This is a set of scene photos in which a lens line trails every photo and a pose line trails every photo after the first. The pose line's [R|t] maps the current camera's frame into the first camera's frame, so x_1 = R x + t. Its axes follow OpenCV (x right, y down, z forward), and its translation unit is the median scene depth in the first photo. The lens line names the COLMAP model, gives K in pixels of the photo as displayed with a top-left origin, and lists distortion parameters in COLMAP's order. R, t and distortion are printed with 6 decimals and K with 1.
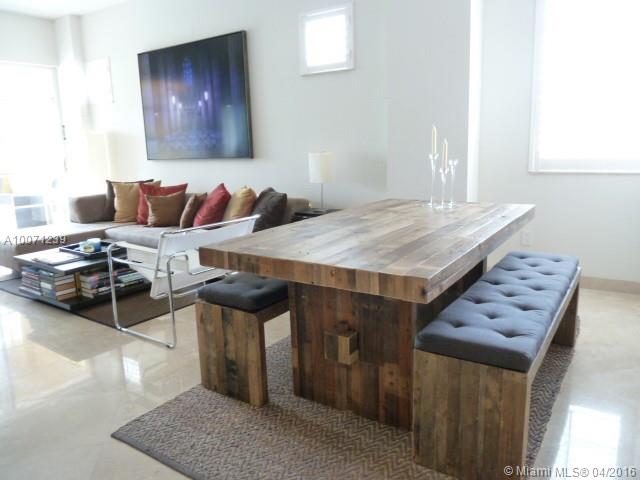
lens RADIAL K [[474.9, 0, 319.3], [0, 474.9, 242.2], [0, 0, 1]] dist [-0.051973, 0.018024]
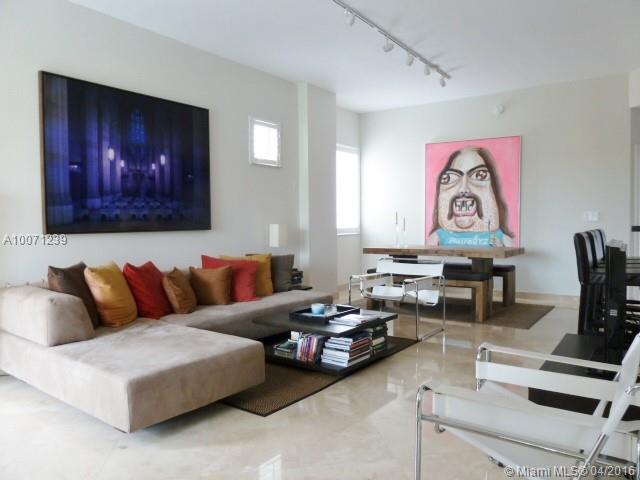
lens RADIAL K [[474.9, 0, 315.3], [0, 474.9, 238.9], [0, 0, 1]] dist [-0.051973, 0.018024]
pose [[0.032988, -0.010847, 0.999397, -1.106627], [0.204596, 0.978839, 0.003870, -0.110686], [-0.978290, 0.204345, 0.034509, 0.717729]]
